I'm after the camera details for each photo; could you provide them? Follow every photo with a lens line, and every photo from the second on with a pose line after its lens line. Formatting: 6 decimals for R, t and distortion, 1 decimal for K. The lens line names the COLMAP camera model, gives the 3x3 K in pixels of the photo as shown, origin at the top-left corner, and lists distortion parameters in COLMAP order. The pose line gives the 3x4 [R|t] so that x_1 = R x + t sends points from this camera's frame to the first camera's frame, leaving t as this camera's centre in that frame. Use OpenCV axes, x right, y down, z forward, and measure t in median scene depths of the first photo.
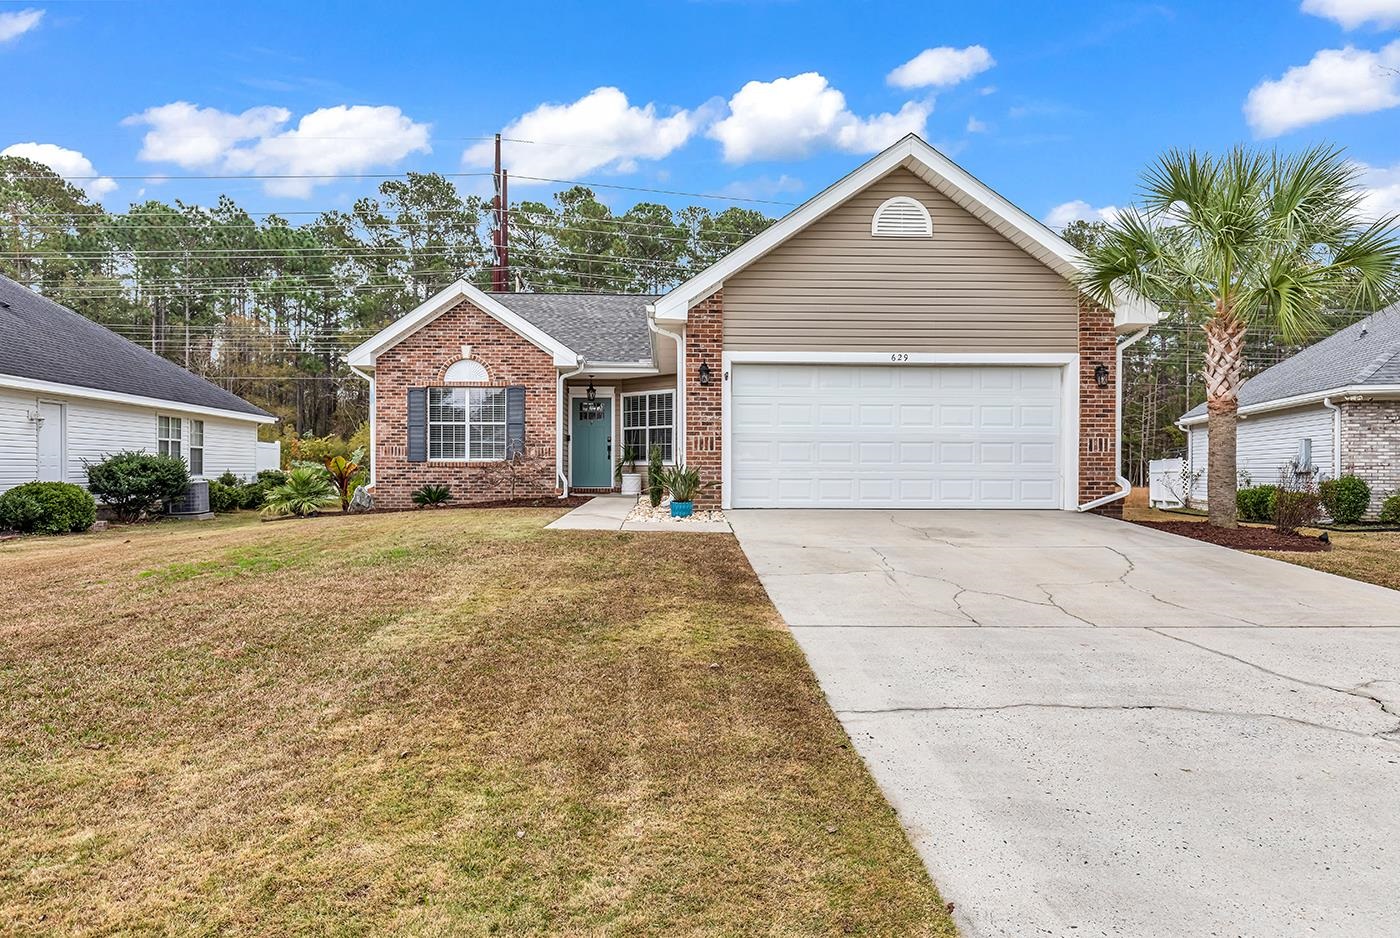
lens RADIAL K [[854.5, 0, 700.0], [0, 854.5, 469.0], [0, 0, 1]] dist [0.003673, 0.000189]
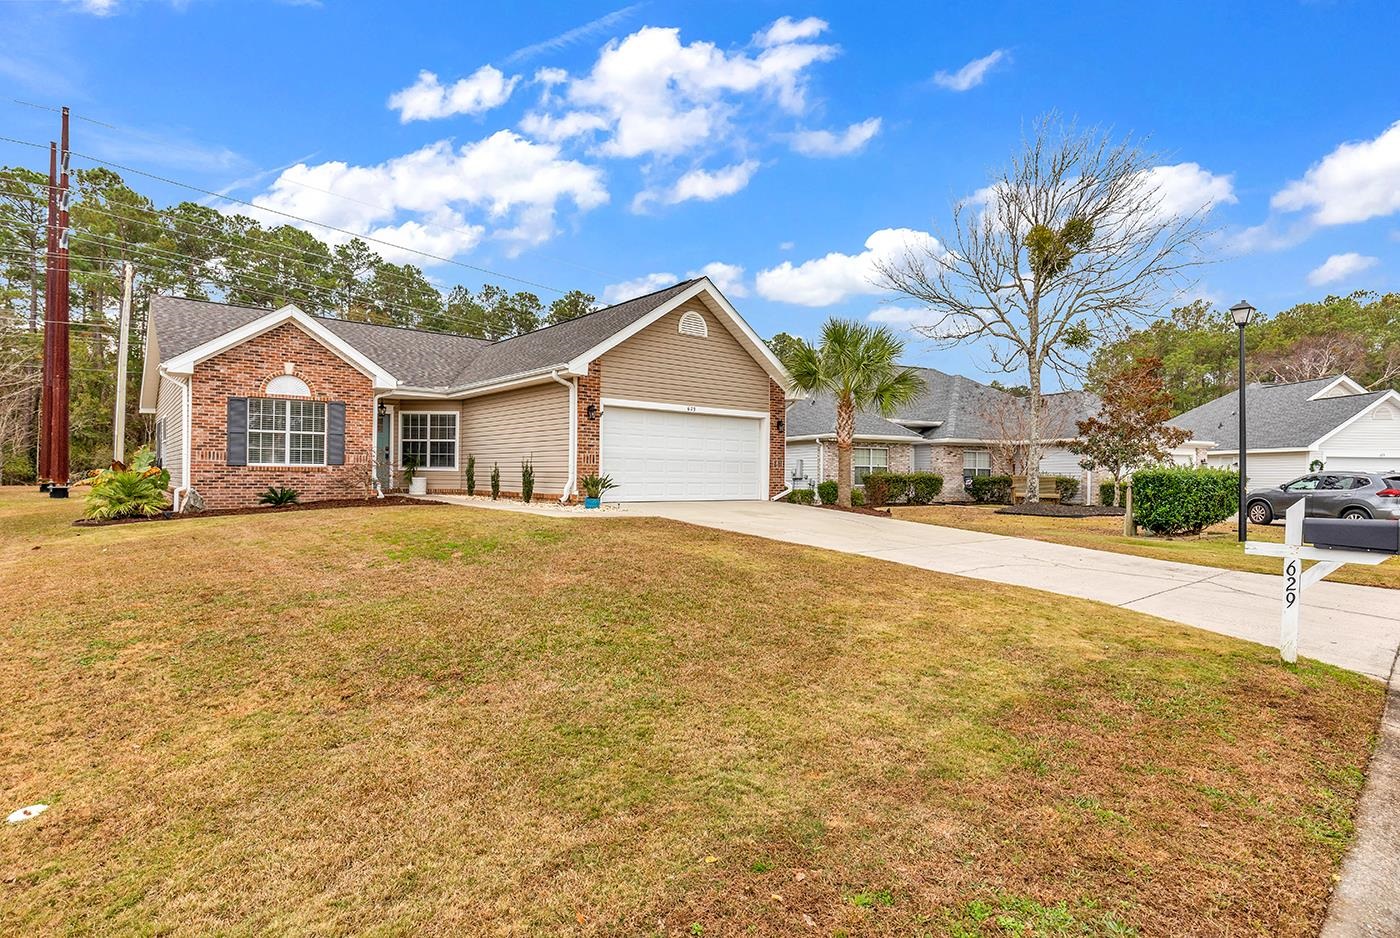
lens RADIAL K [[703.5, 0, 700.0], [0, 703.5, 469.0], [0, 0, 1]] dist [-0.001359, -0.000496]
pose [[0.792993, 0.011180, 0.609129, -0.432256], [-0.009330, 0.999937, -0.006207, -0.004743], [-0.609160, -0.000761, 0.793047, -0.063973]]
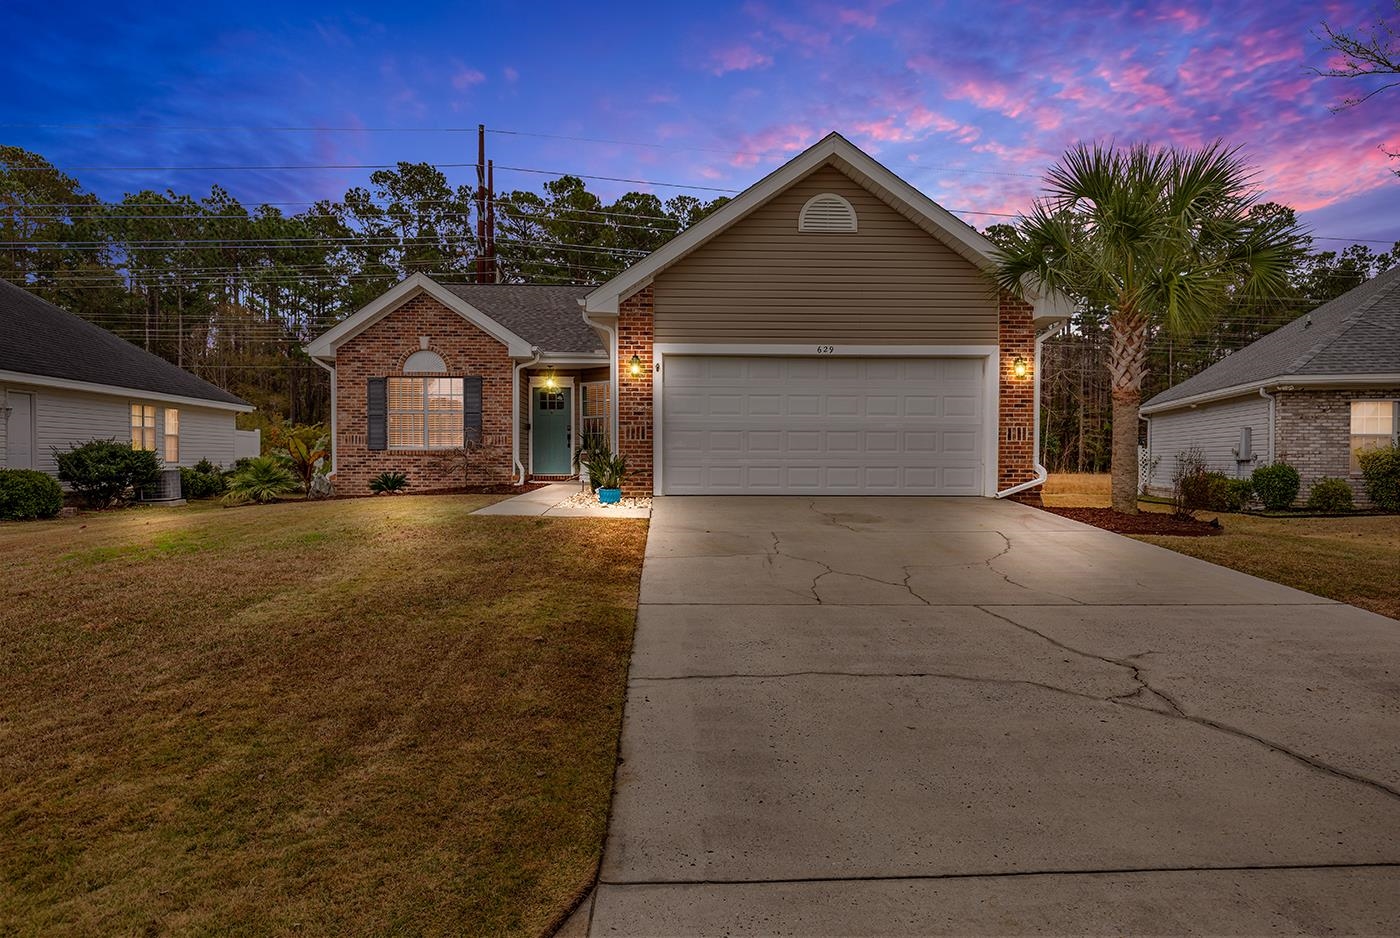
lens RADIAL K [[847.3, 0, 699.1], [0, 847.3, 469.0], [0, 0, 1]] dist [0.002923, -0.000274]
pose [[1.000000, 0.000018, -0.000223, 0.060373], [-0.000015, 0.999890, 0.014798, -0.000601], [0.000223, -0.014798, 0.999890, -0.021404]]
